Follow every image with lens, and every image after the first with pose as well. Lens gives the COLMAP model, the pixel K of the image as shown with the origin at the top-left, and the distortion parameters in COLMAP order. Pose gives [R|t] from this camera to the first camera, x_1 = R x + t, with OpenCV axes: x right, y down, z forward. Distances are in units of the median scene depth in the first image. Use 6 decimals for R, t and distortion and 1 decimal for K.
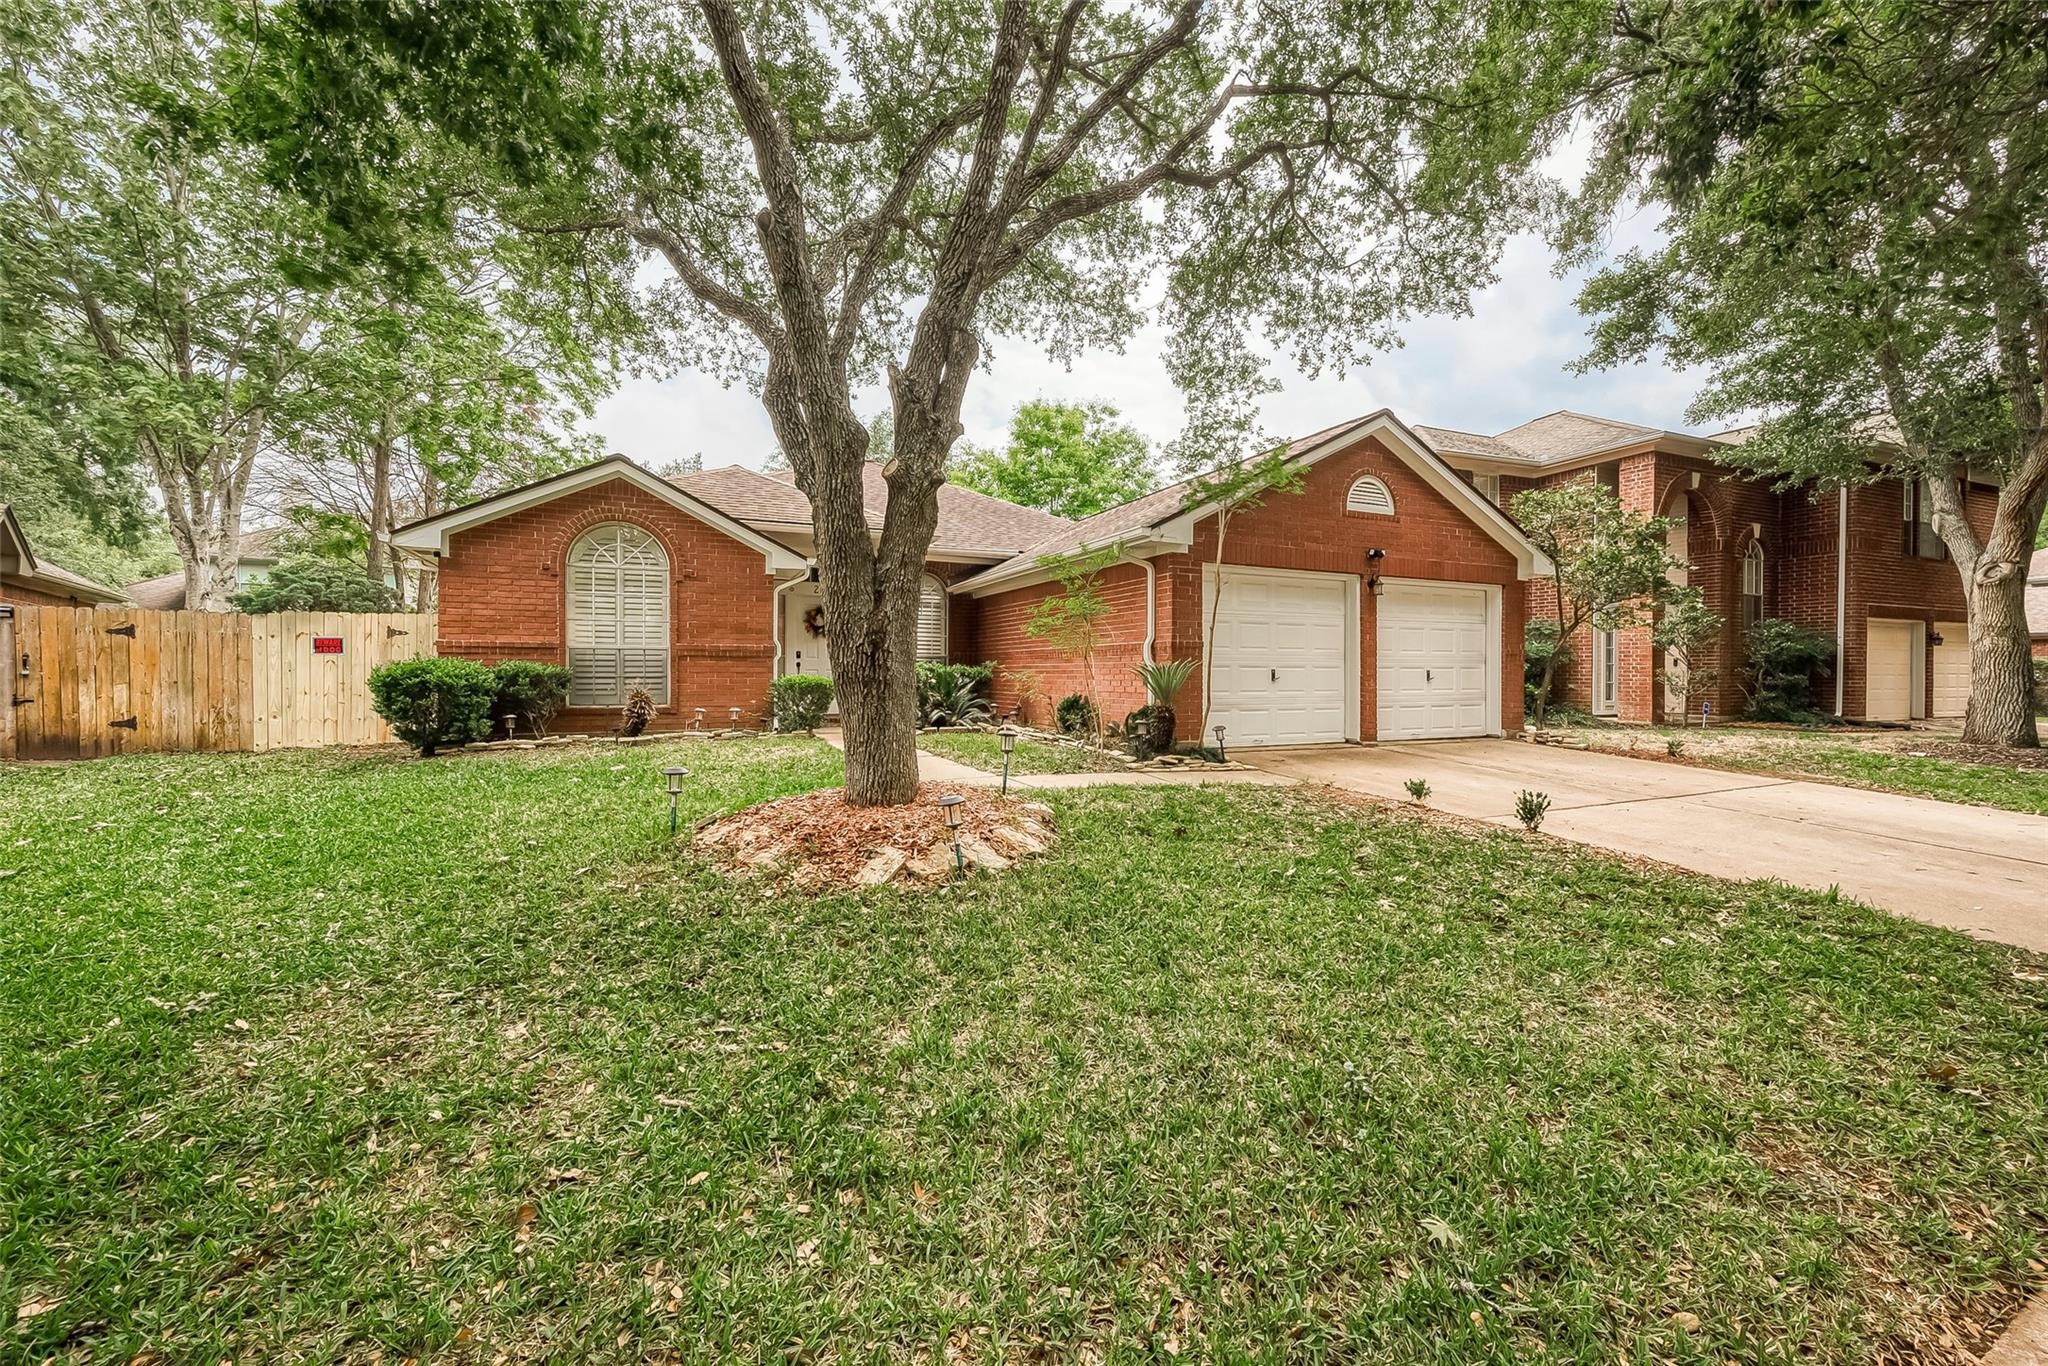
lens RADIAL K [[807.2, 0, 1024.9], [0, 807.2, 681.9], [0, 0, 1]] dist [-0.000525, -0.000197]
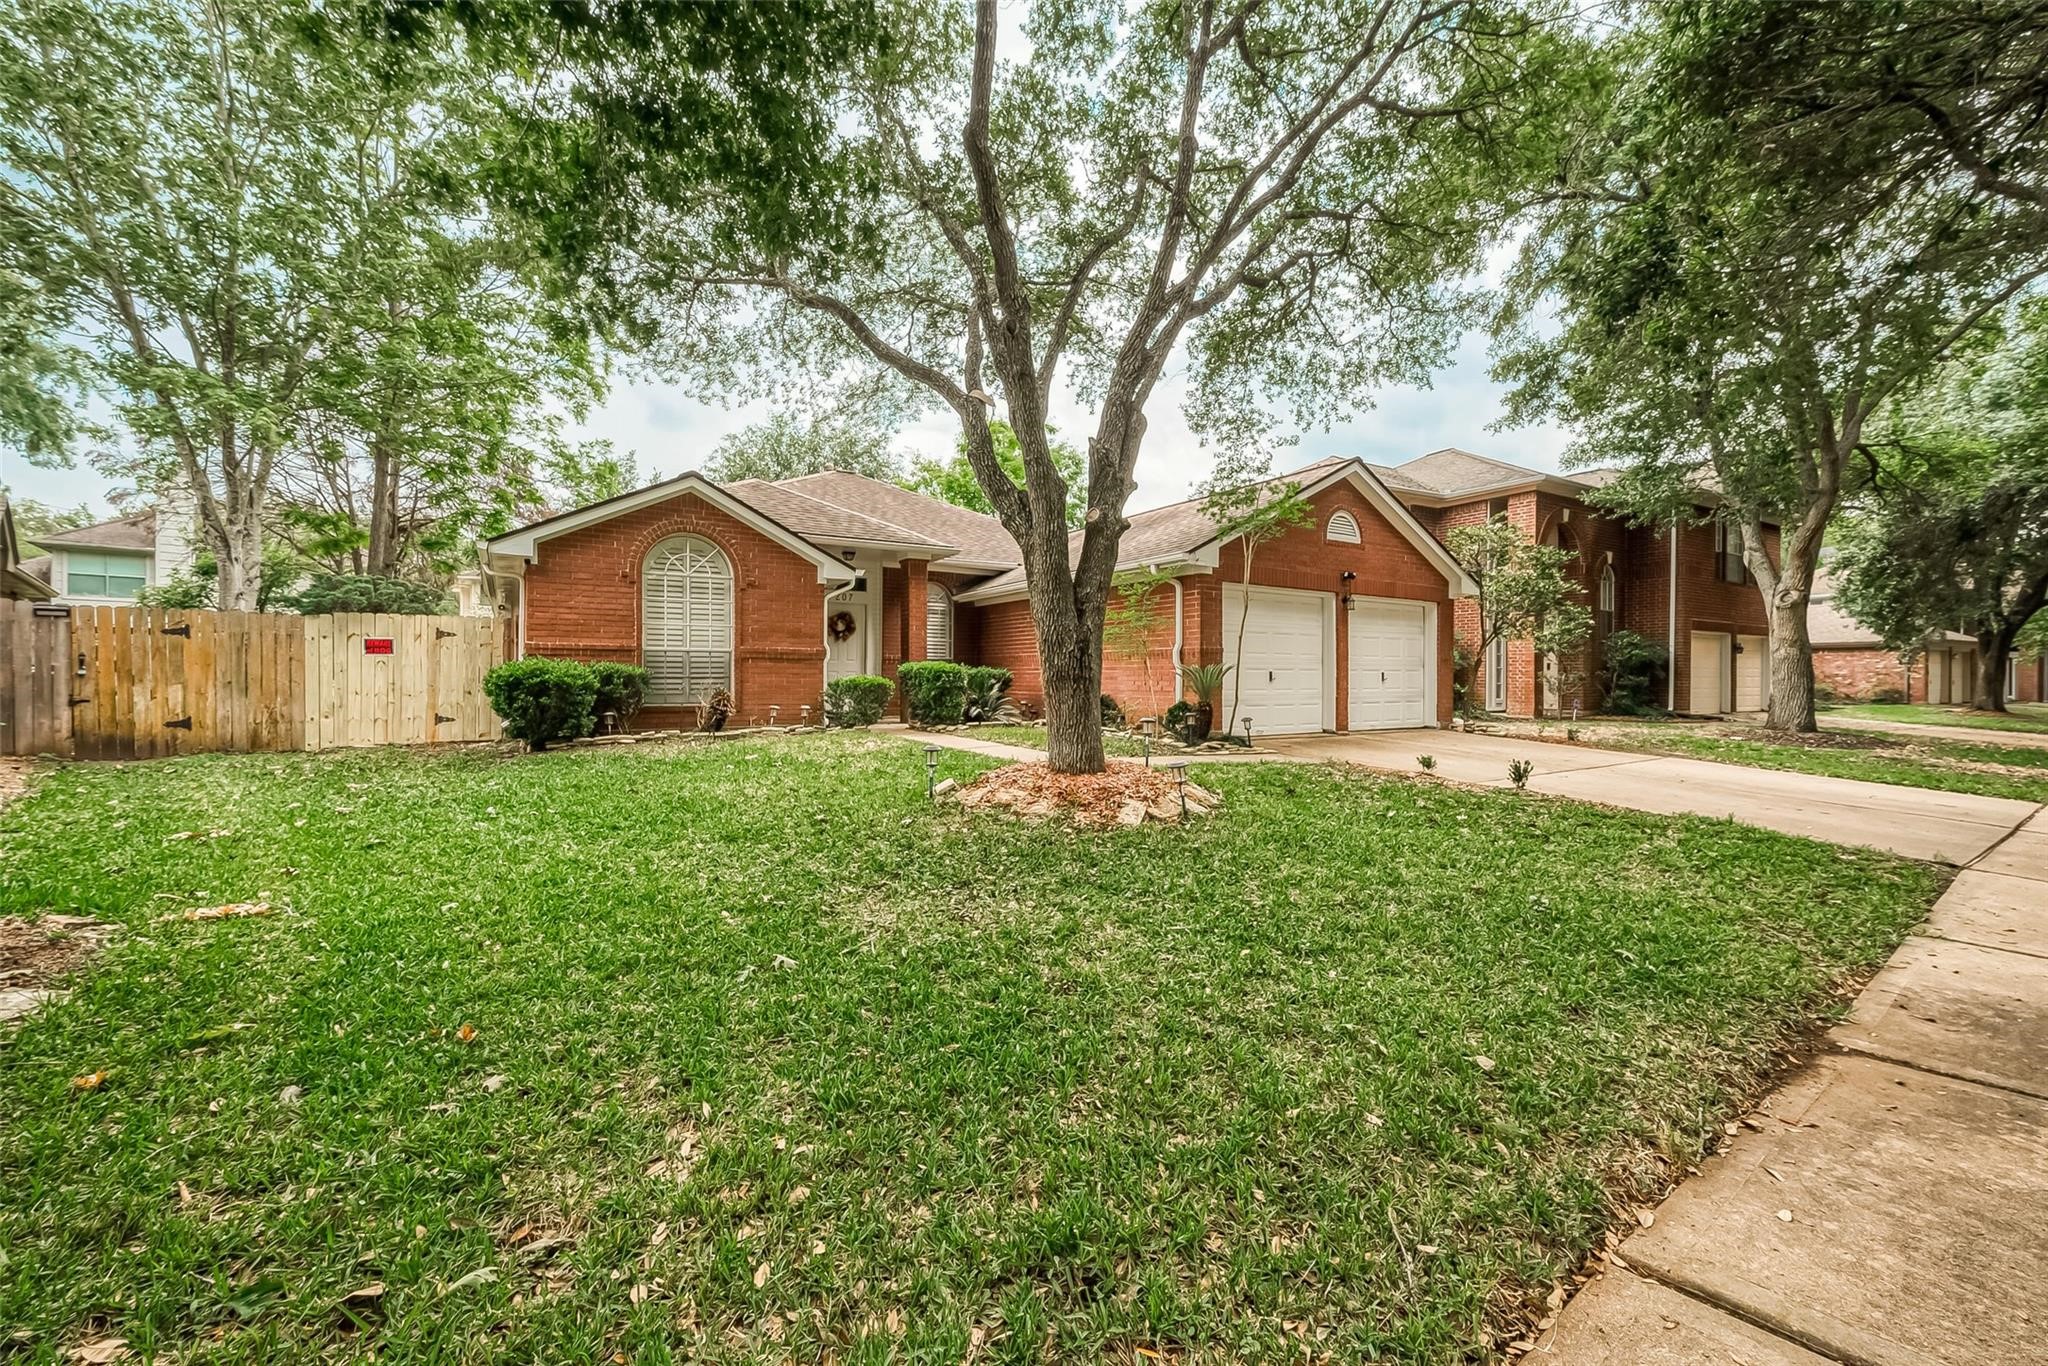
lens RADIAL K [[807.2, 0, 1024.5], [0, 807.2, 682.9], [0, 0, 1]] dist [-0.000525, -0.000197]
pose [[0.990835, -0.000232, 0.135081, -0.206058], [0.000485, 0.999998, -0.001839, 0.003522], [-0.135080, 0.001887, 0.990833, -0.129781]]
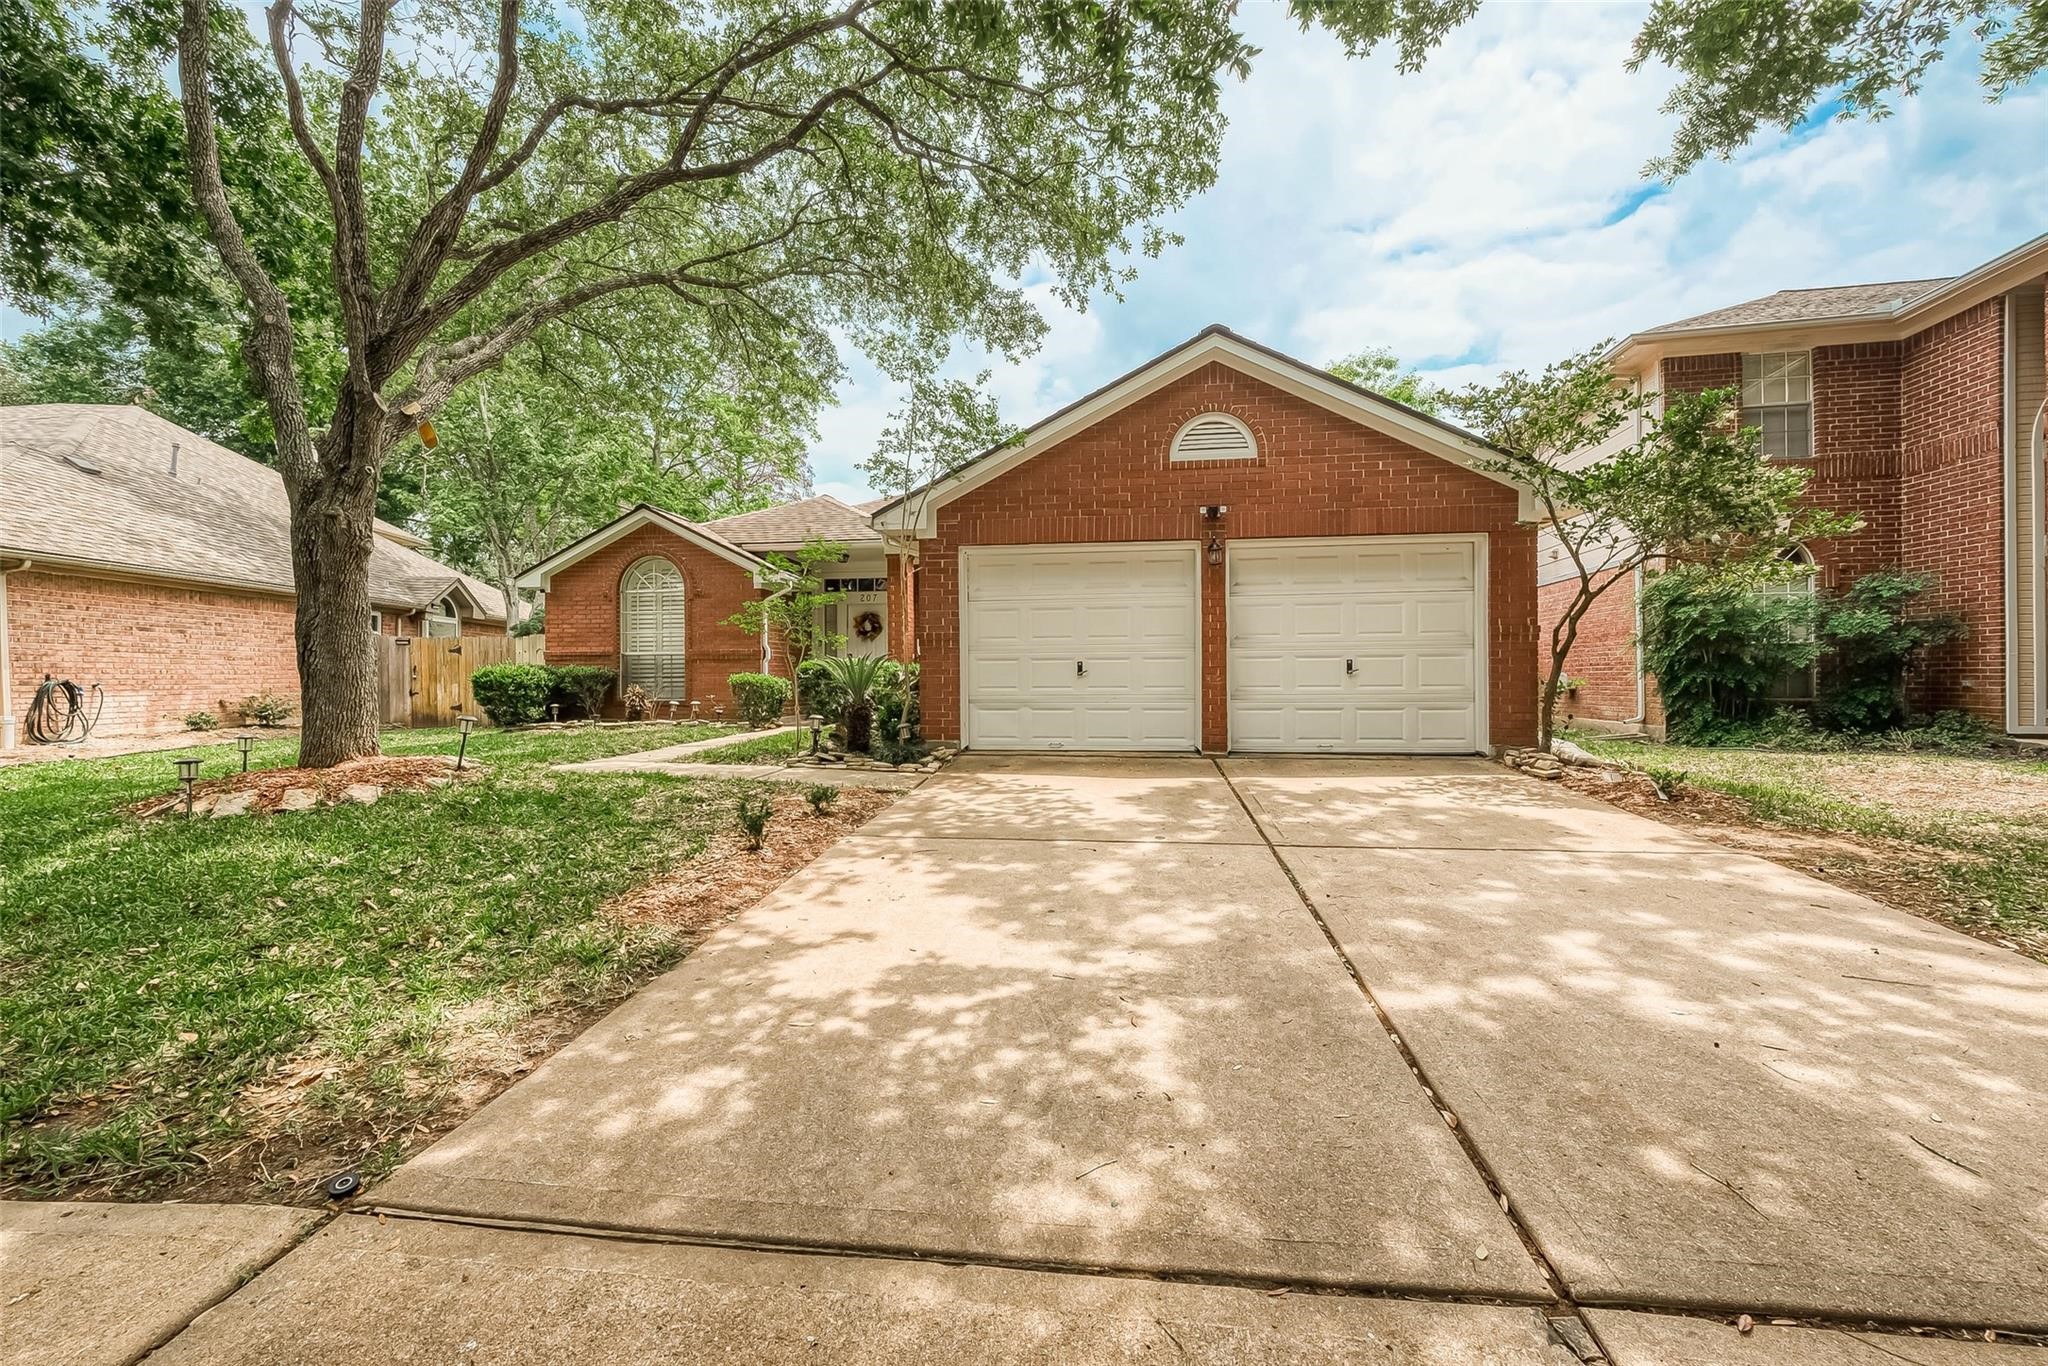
lens RADIAL K [[807.2, 0, 1016.9], [0, 807.2, 685.8], [0, 0, 1]] dist [-0.000525, -0.000197]
pose [[0.842416, -0.001933, -0.538824, 0.685082], [0.001778, 0.999998, -0.000808, 0.010542], [0.538824, -0.000277, 0.842418, 0.232560]]
